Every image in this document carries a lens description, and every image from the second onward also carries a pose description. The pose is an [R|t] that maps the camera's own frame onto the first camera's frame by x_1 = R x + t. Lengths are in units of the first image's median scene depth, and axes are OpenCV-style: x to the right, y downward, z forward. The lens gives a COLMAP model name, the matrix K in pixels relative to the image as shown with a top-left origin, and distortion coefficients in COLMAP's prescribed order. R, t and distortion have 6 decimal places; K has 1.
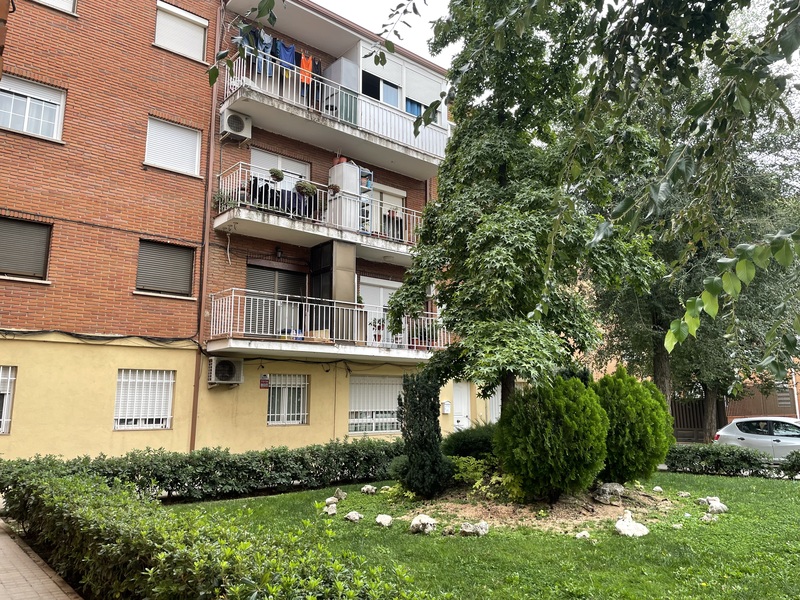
lens RADIAL K [[602.5, 0, 400.4], [0, 602.5, 300.7], [0, 0, 1]] dist [0.060171, -0.036380]
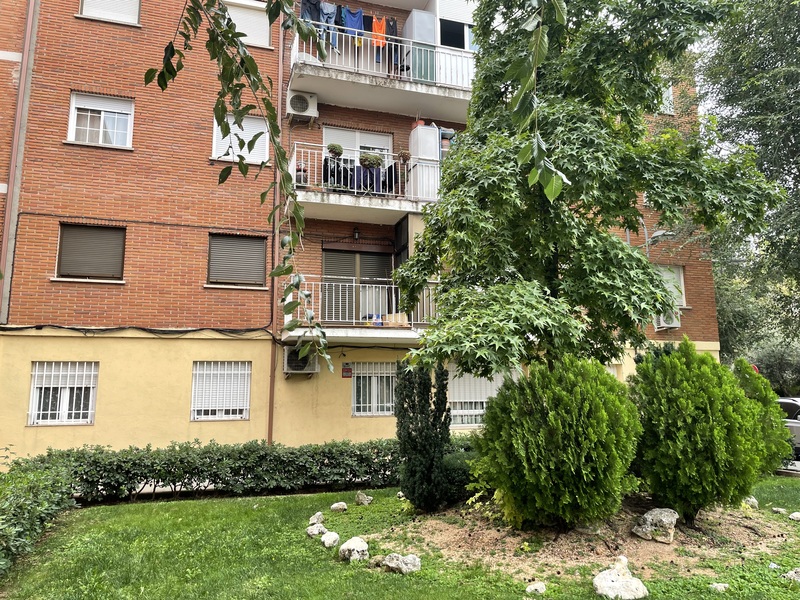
lens RADIAL K [[602.5, 0, 399.5], [0, 602.5, 300.1], [0, 0, 1]] dist [0.060171, -0.036380]
pose [[0.926188, -0.063323, -0.371707, 0.215580], [0.070694, 0.997479, 0.006220, 0.023913], [0.370376, -0.032039, 0.928329, 0.159900]]
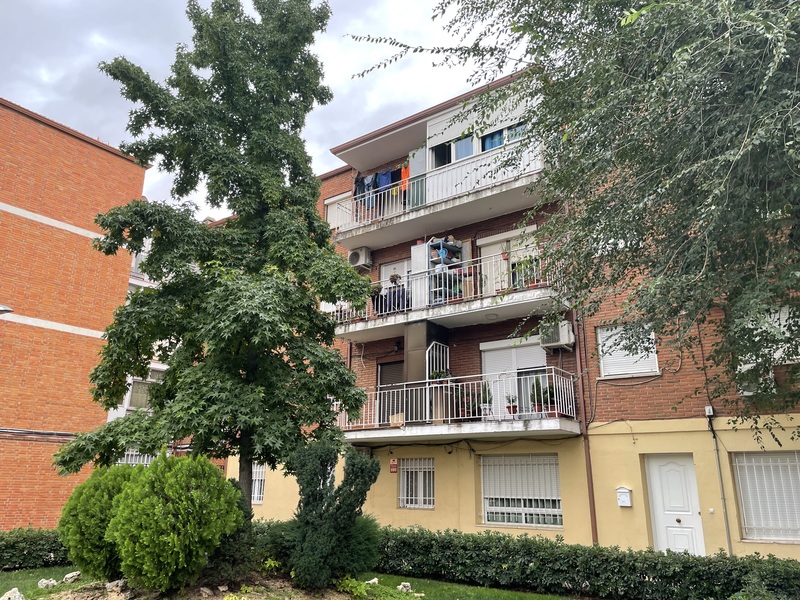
lens RADIAL K [[602.5, 0, 397.8], [0, 602.5, 299.0], [0, 0, 1]] dist [0.060171, -0.036380]
pose [[0.229105, -0.282475, -0.931514, 0.915826], [0.155311, 0.955316, -0.251494, 0.123755], [0.960932, -0.087056, 0.262739, 0.759511]]
